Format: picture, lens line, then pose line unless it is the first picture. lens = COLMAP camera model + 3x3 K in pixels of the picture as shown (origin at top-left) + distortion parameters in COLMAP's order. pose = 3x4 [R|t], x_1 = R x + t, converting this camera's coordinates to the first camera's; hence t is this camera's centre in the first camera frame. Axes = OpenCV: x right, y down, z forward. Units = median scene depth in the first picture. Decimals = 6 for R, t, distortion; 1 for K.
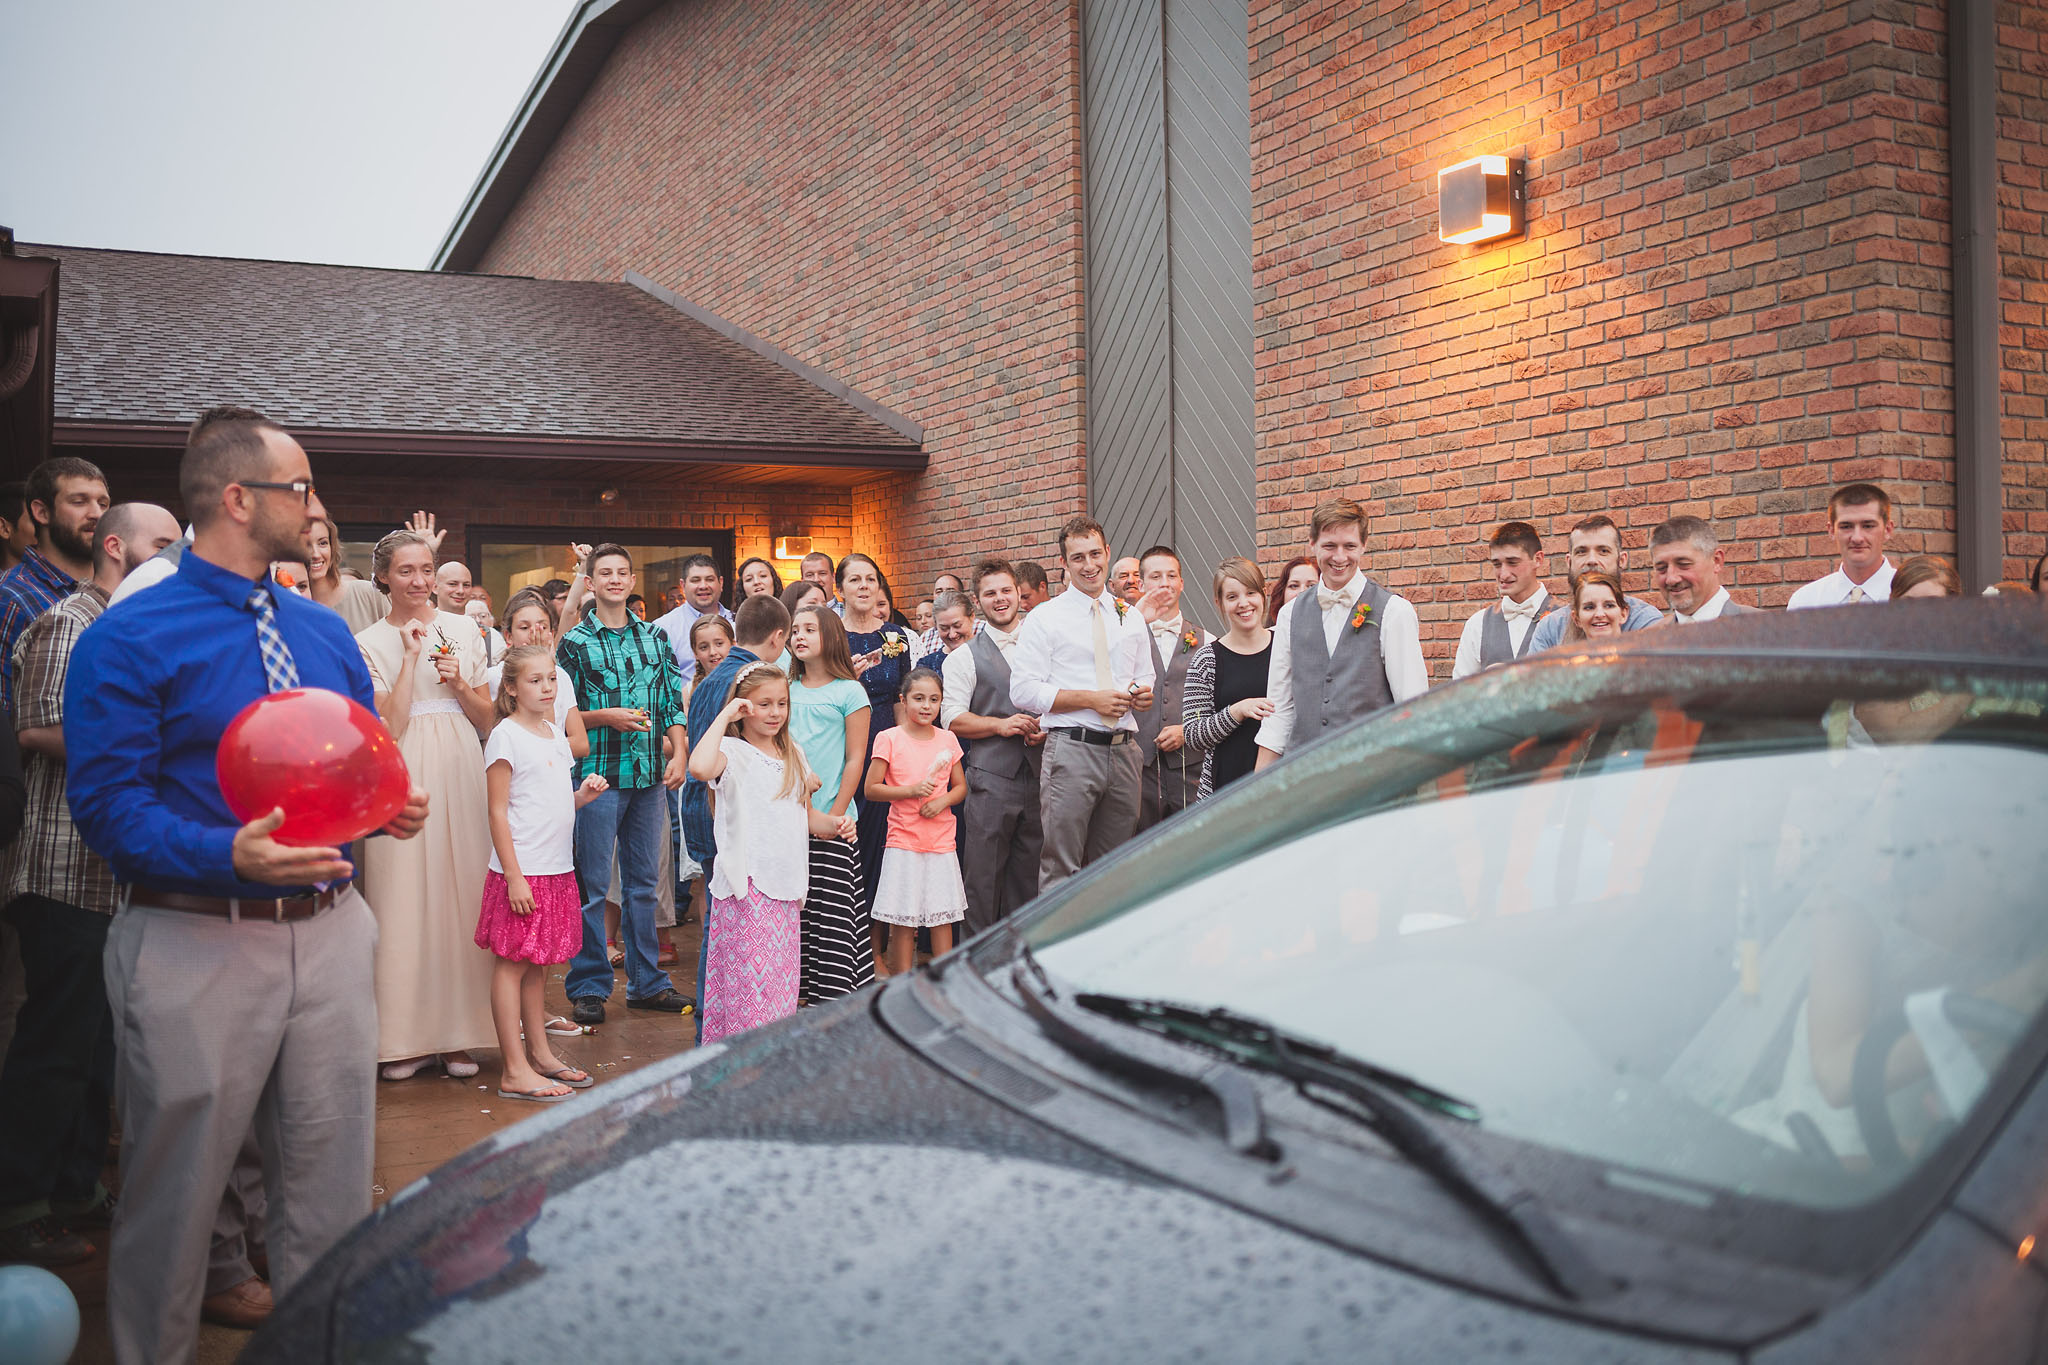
lens RADIAL K [[2132.5, 0, 1024.3], [0, 2132.5, 681.0], [0, 0, 1]] dist [-0.037364, 0.000000]
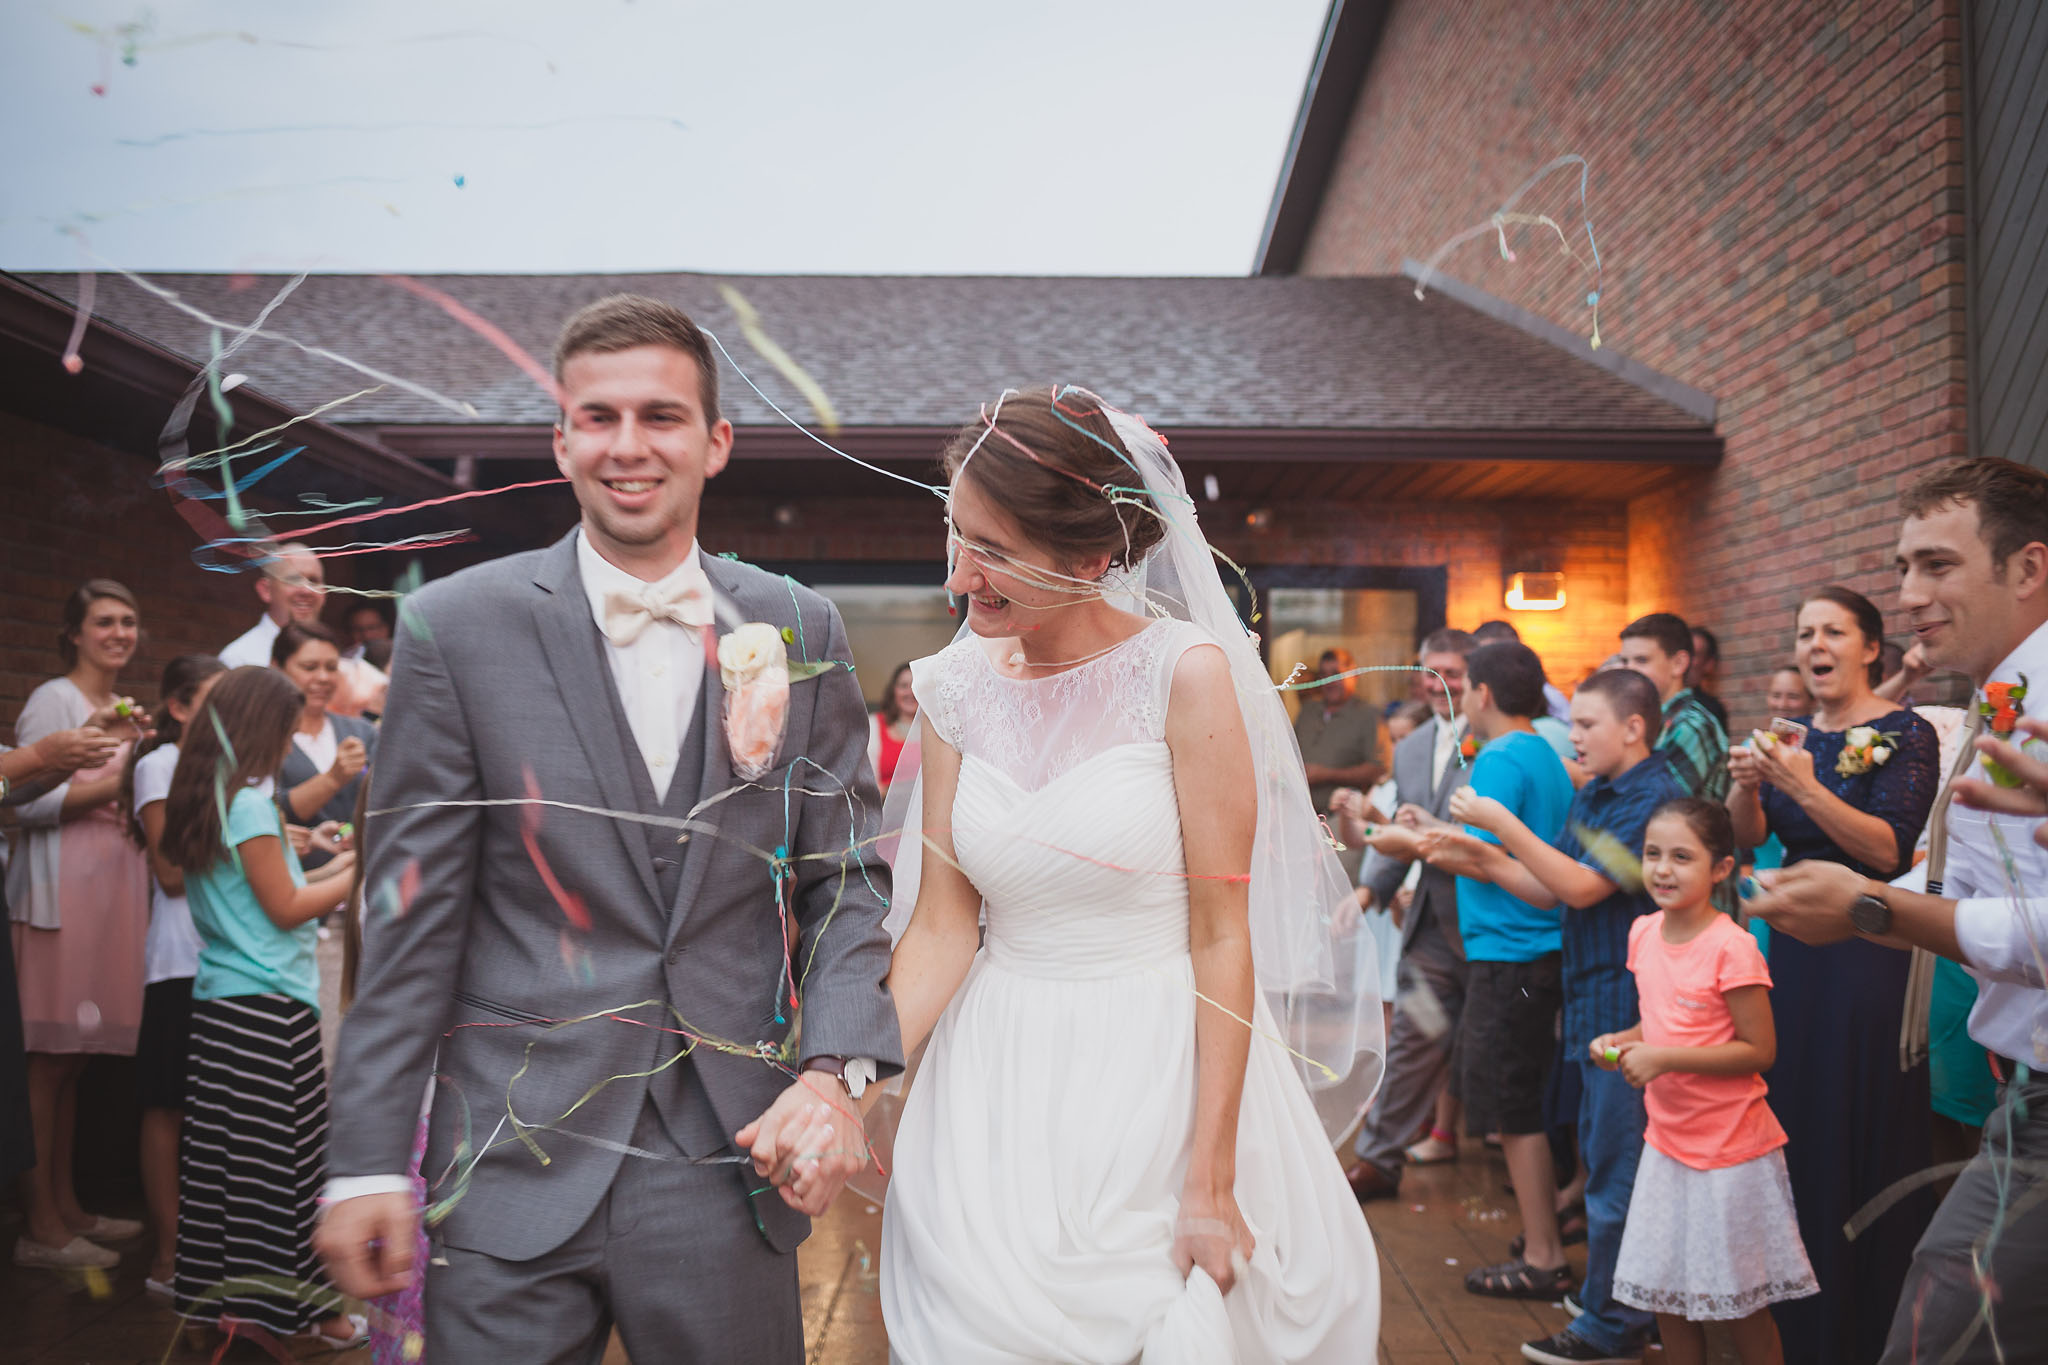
lens RADIAL K [[2132.5, 0, 1023.5], [0, 2132.5, 682.3], [0, 0, 1]] dist [-0.037364, 0.000000]
pose [[0.907358, 0.004391, -0.420336, 0.032669], [-0.019045, 0.999348, -0.030672, -0.009976], [0.419927, 0.035836, 0.906850, 0.341101]]
